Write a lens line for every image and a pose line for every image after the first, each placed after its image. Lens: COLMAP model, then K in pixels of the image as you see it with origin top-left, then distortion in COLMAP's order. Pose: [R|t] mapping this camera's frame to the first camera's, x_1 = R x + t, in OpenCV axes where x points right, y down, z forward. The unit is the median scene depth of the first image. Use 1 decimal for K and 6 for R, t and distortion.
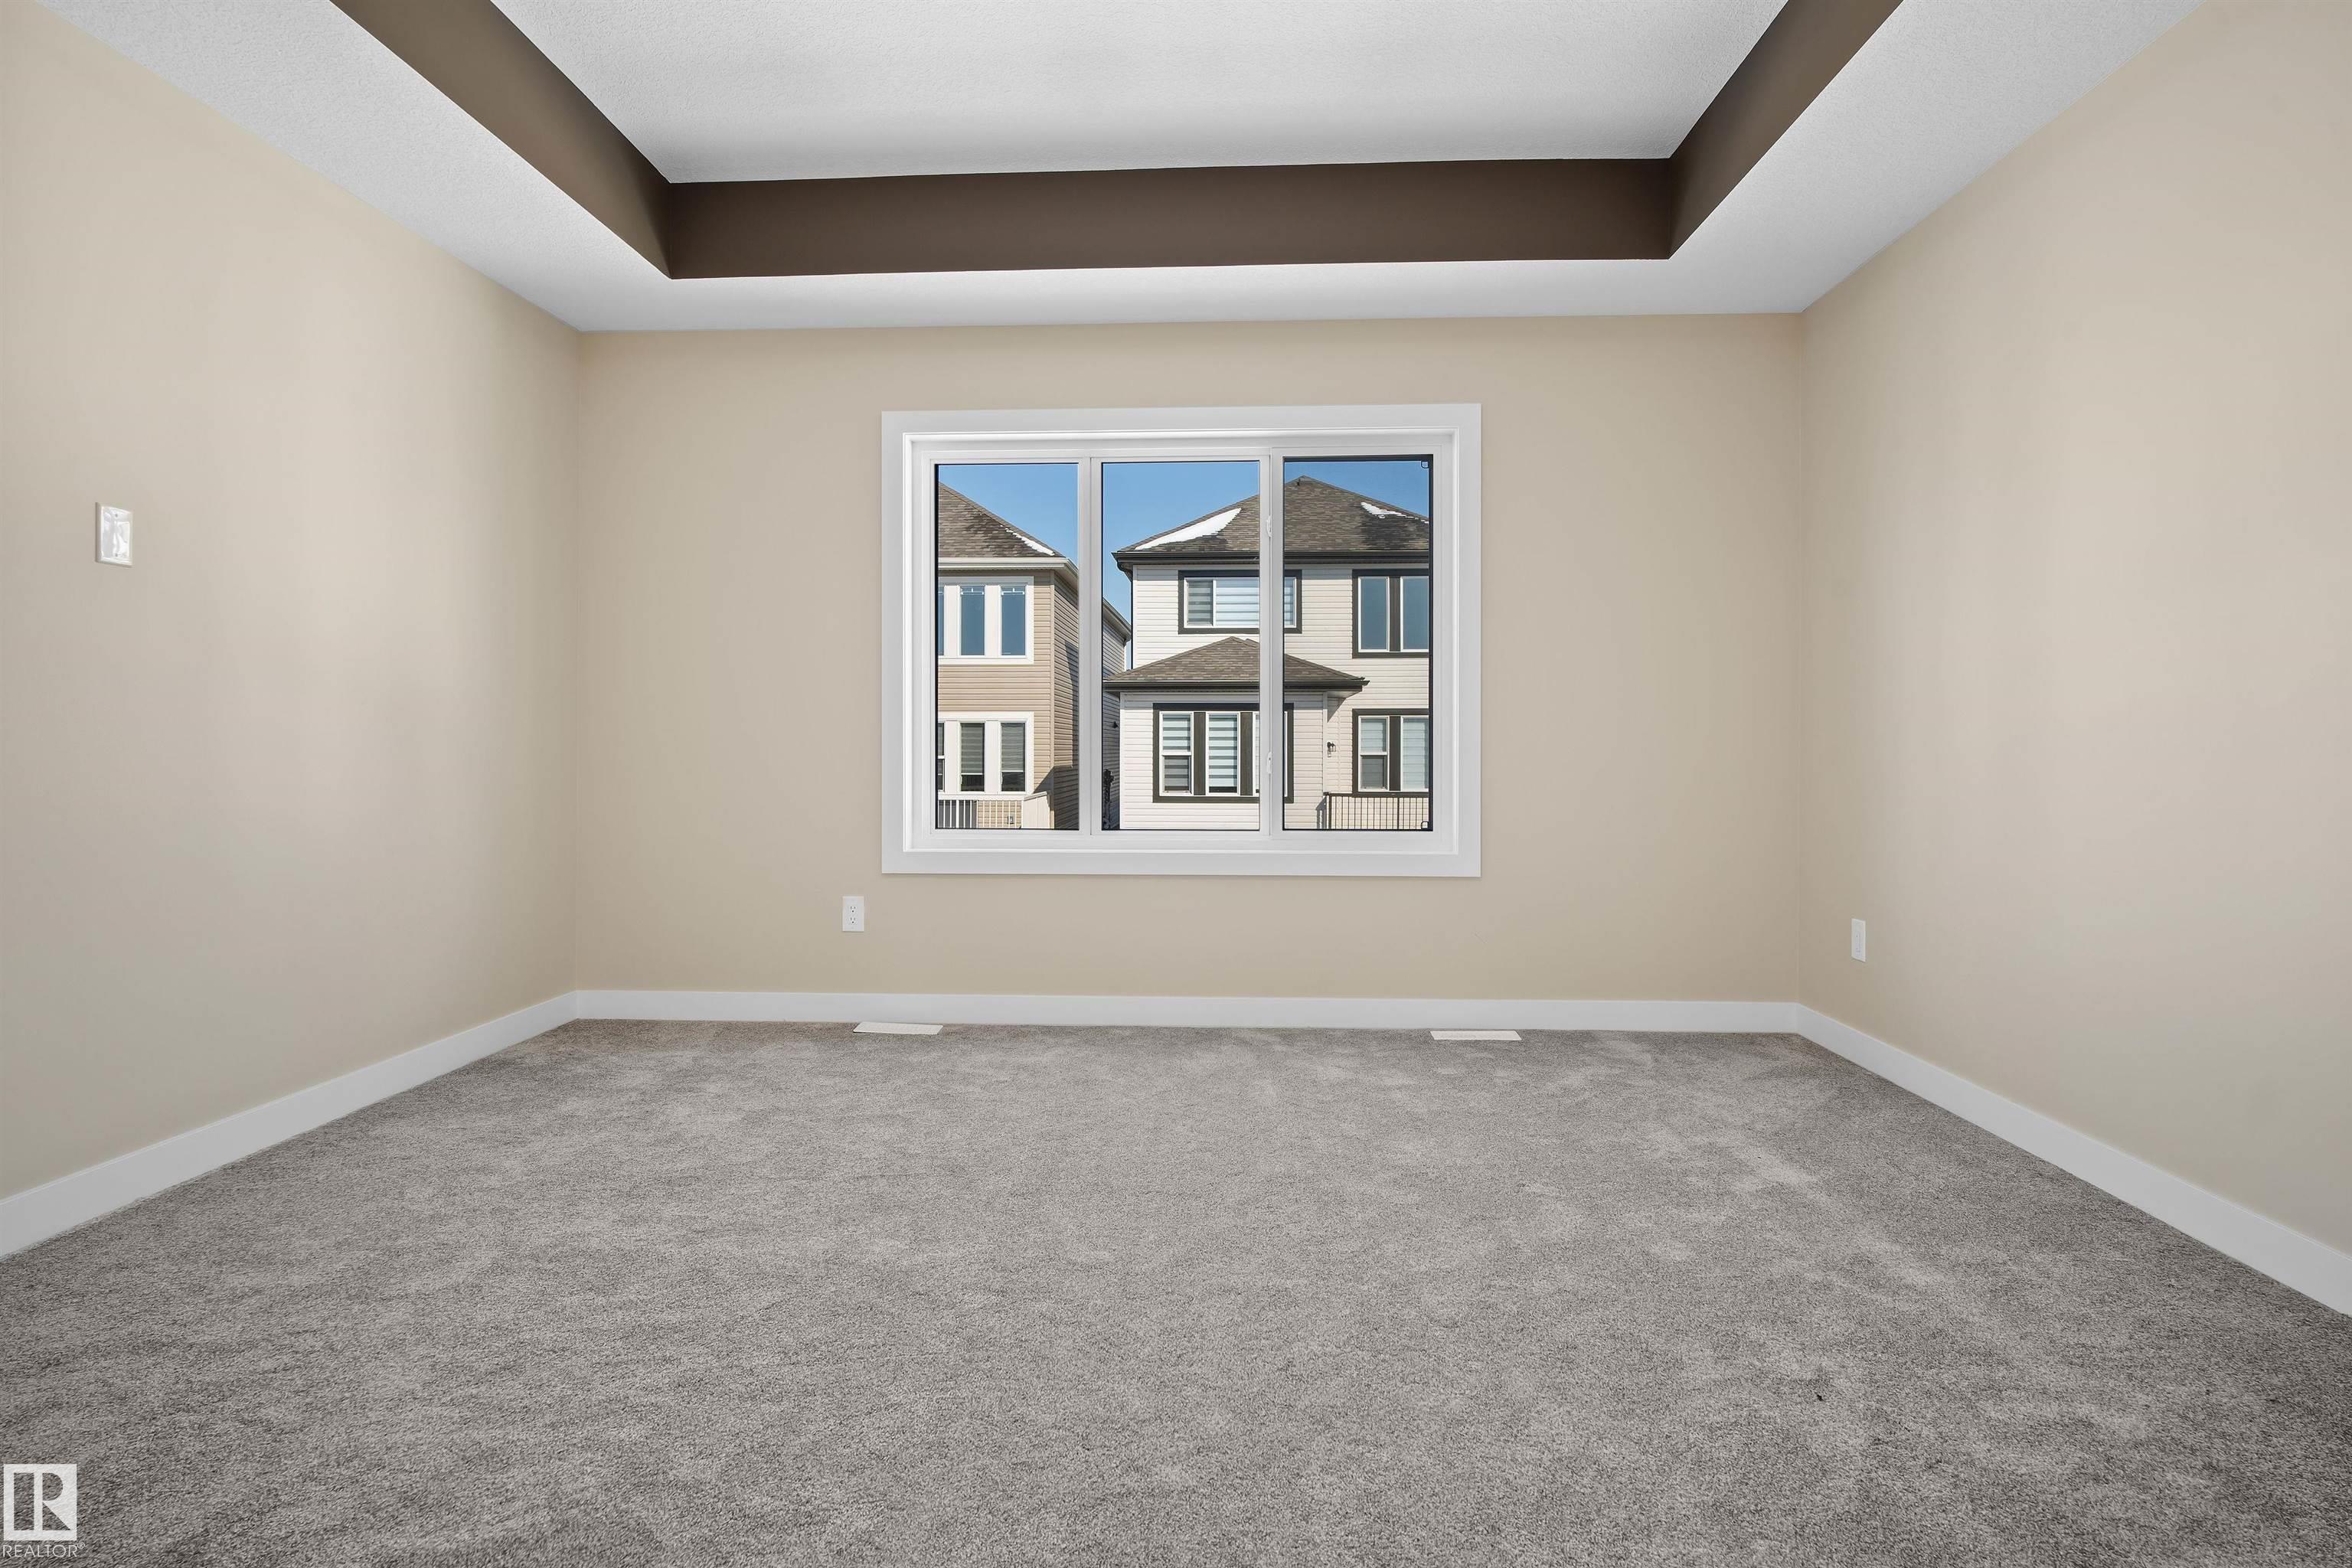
lens RADIAL K [[1209.0, 0, 1200.1], [0, 1209.0, 746.7], [0, 0, 1]] dist [-0.001897, 0.001721]
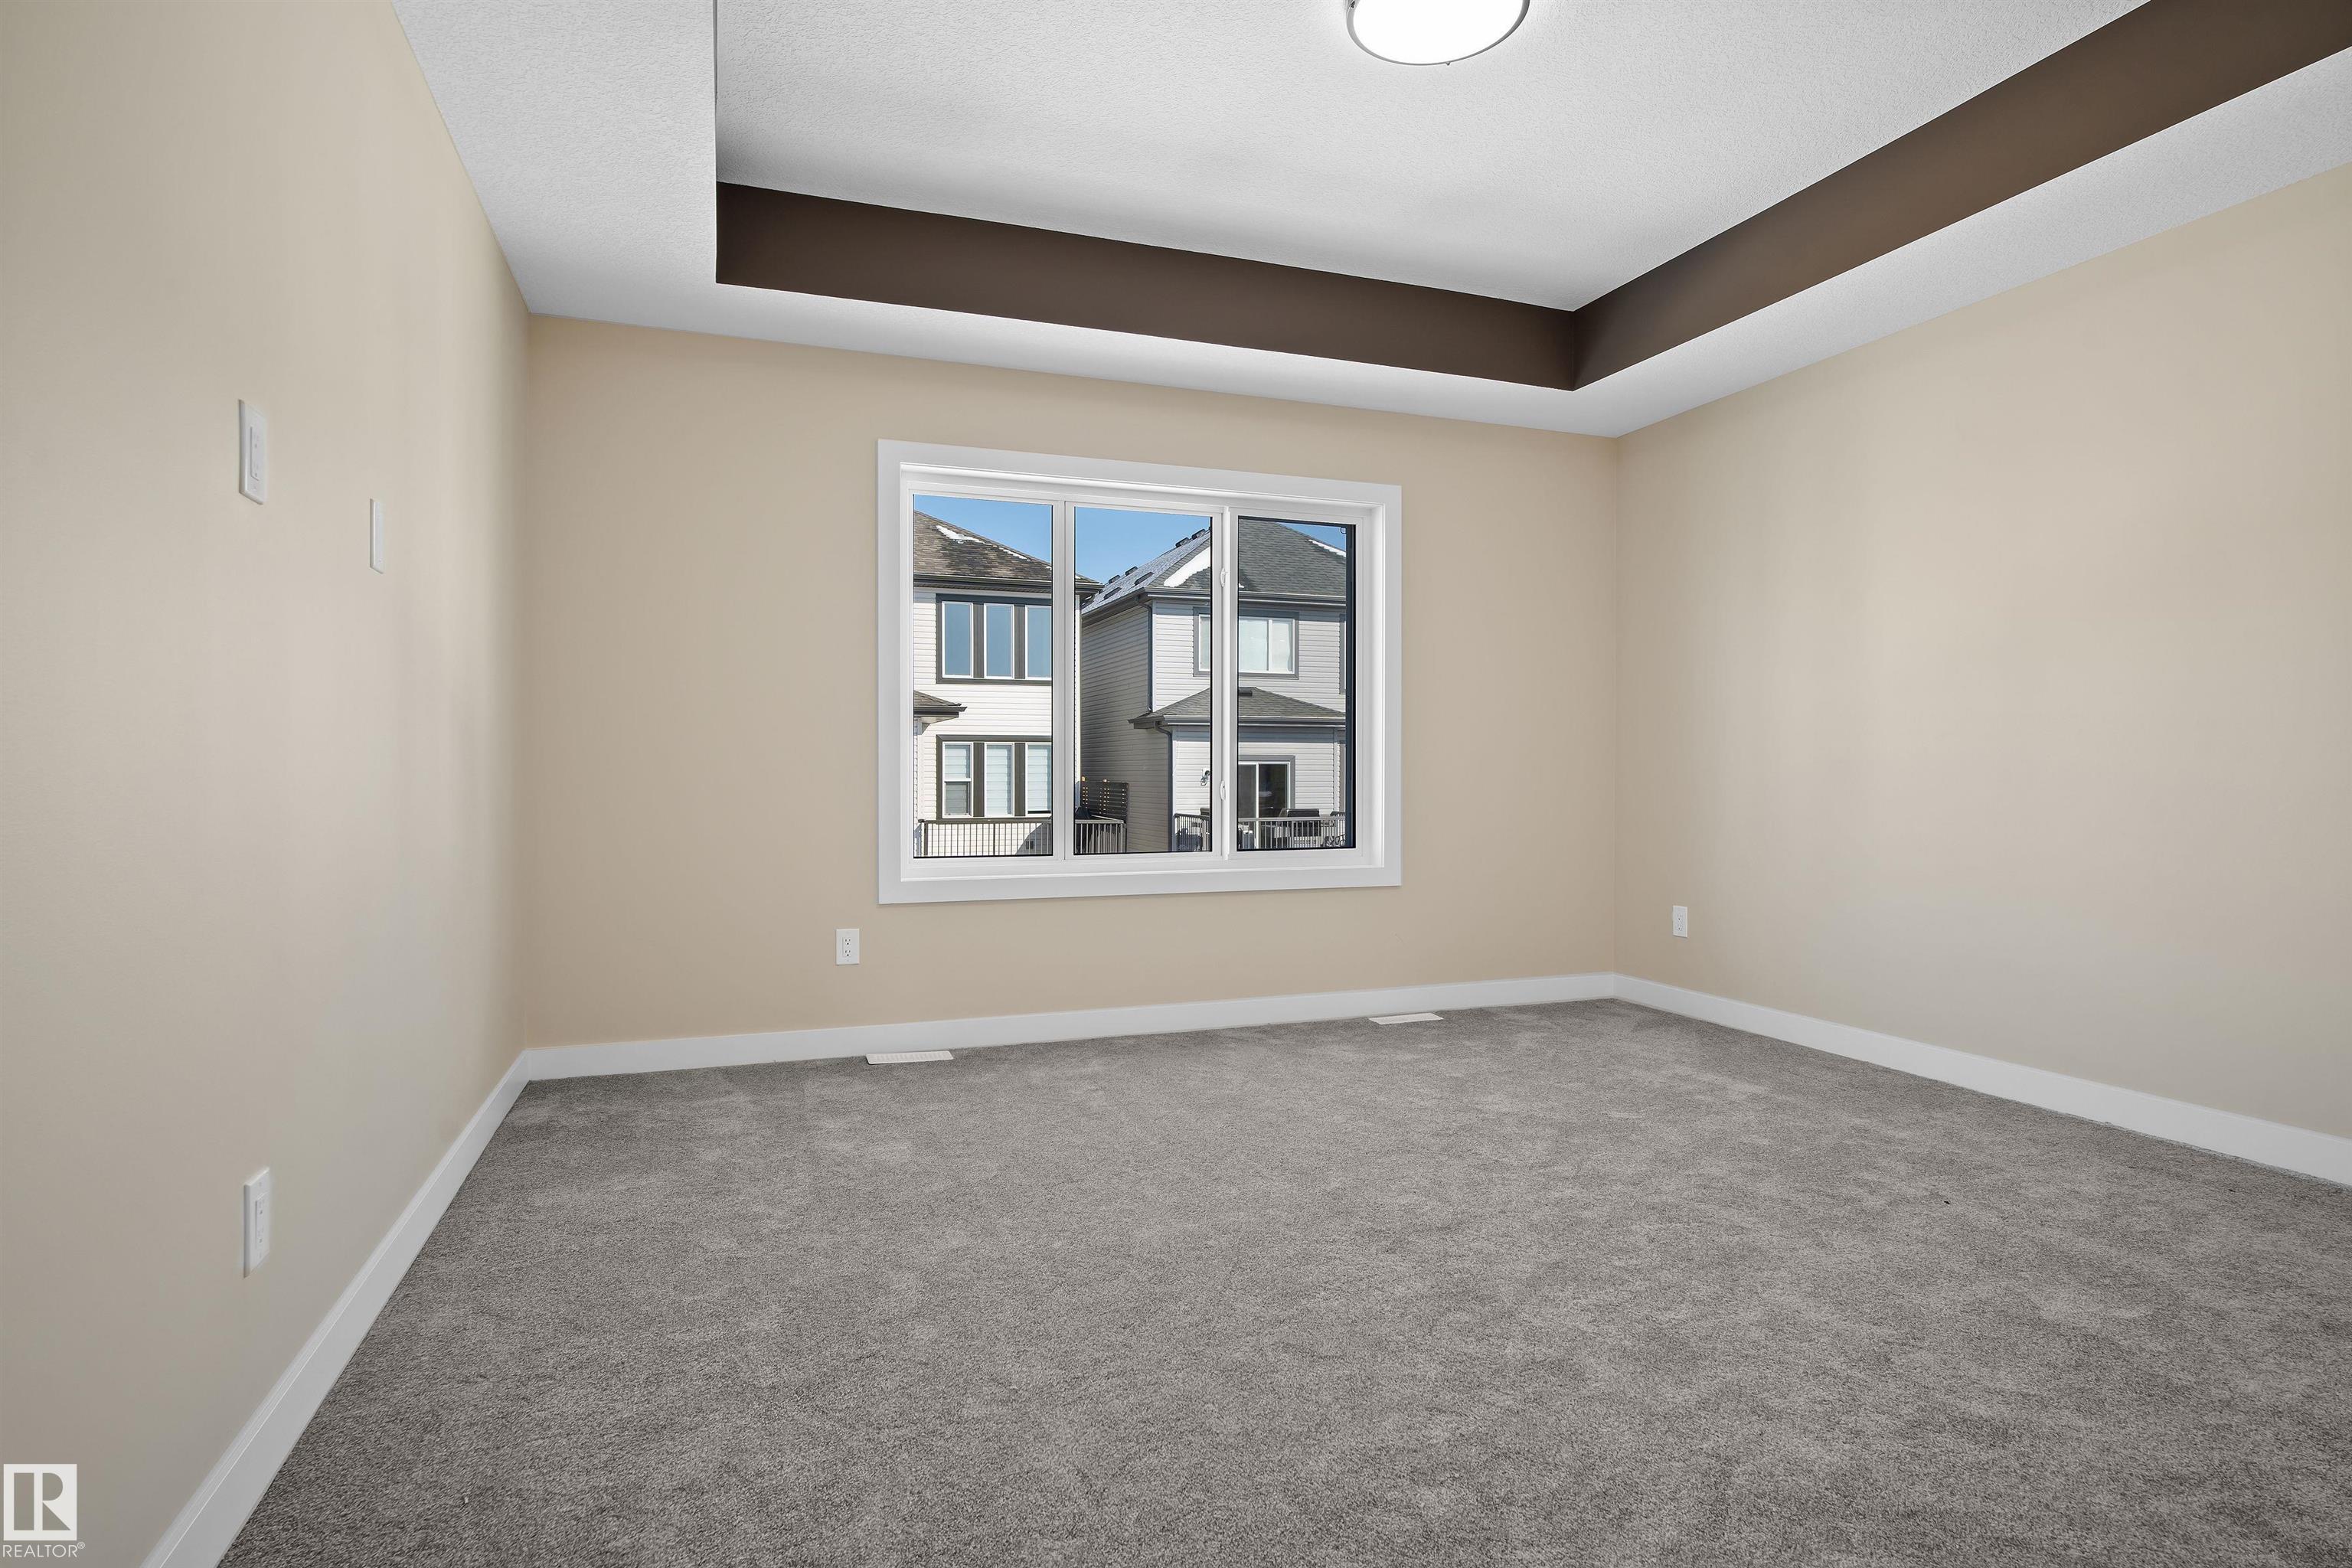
lens RADIAL K [[1209.0, 0, 1221.0], [0, 1209.0, 776.3], [0, 0, 1]] dist [-0.001897, 0.001721]
pose [[0.922526, -0.002365, 0.385927, -0.371235], [0.001107, 0.999993, 0.003482, -0.003131], [-0.385933, -0.002785, 0.922523, -0.022613]]
